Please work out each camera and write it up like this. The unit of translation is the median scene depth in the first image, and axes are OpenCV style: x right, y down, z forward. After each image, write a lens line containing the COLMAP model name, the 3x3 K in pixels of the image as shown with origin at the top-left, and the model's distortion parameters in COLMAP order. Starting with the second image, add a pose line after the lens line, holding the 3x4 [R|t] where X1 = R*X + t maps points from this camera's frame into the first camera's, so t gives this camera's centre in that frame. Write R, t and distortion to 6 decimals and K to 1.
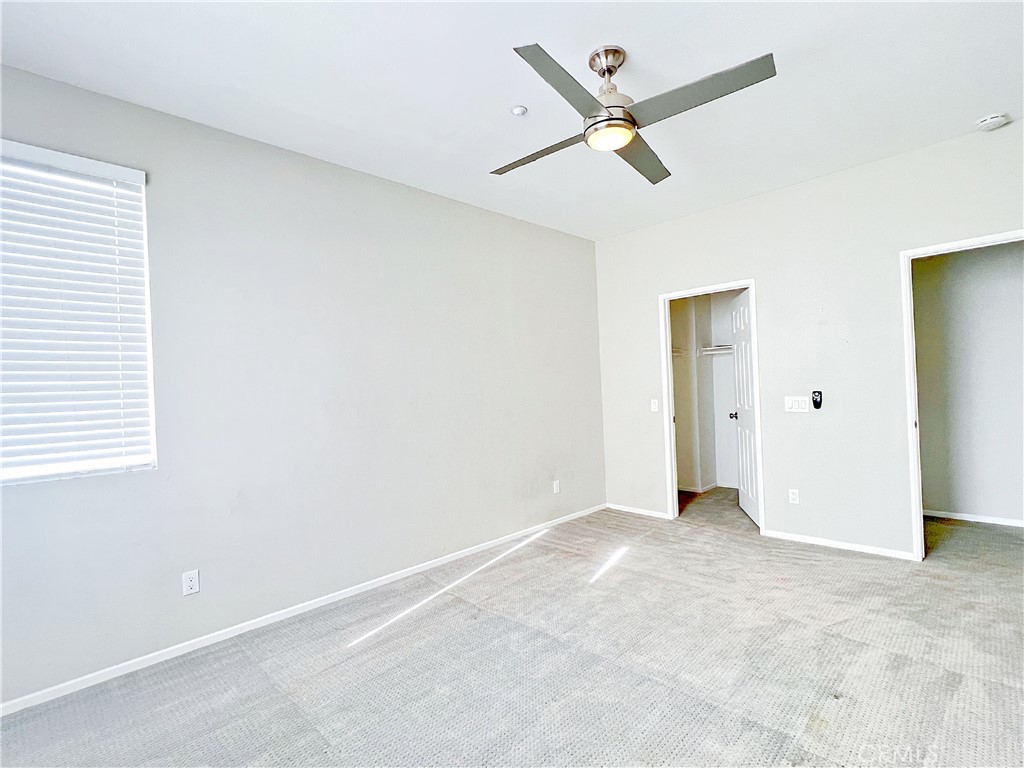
lens RADIAL K [[528.0, 0, 512.0], [0, 528.0, 384.0], [0, 0, 1]] dist [0.000149, 0.000048]
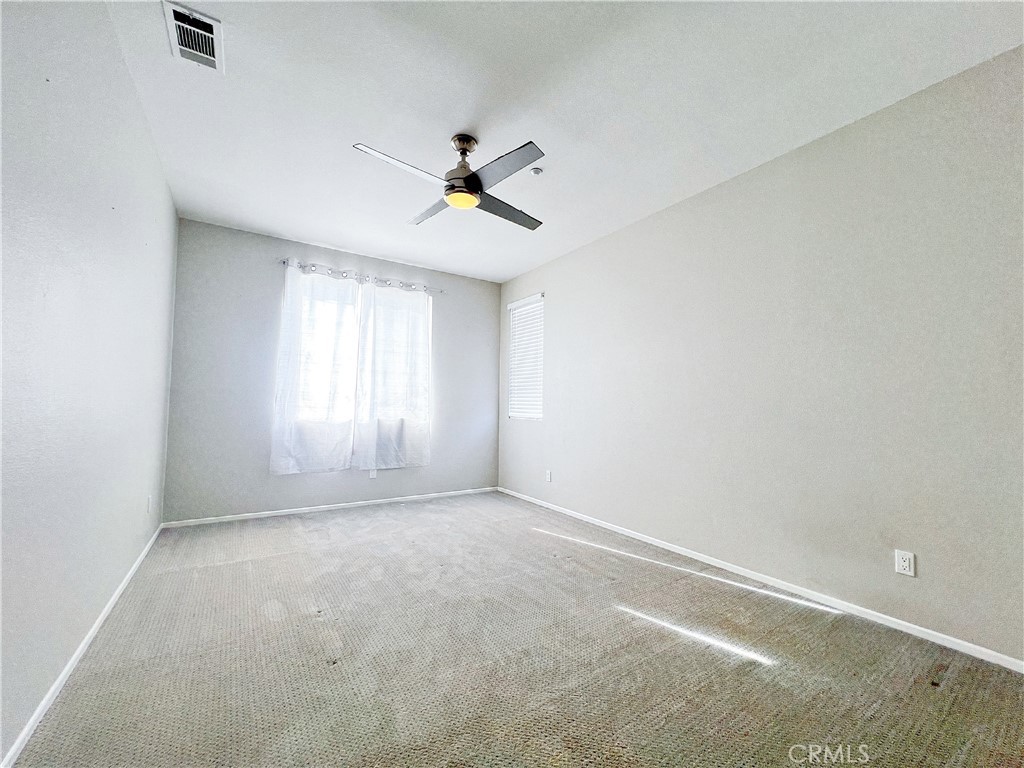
lens RADIAL K [[413.2, 0, 511.4], [0, 413.2, 385.3], [0, 0, 1]] dist [-0.001867, -0.000018]
pose [[-0.225539, -0.000648, -0.974234, 0.875482], [0.006655, 0.999975, -0.002206, 0.005983], [0.974211, -0.006981, -0.225529, 1.009327]]
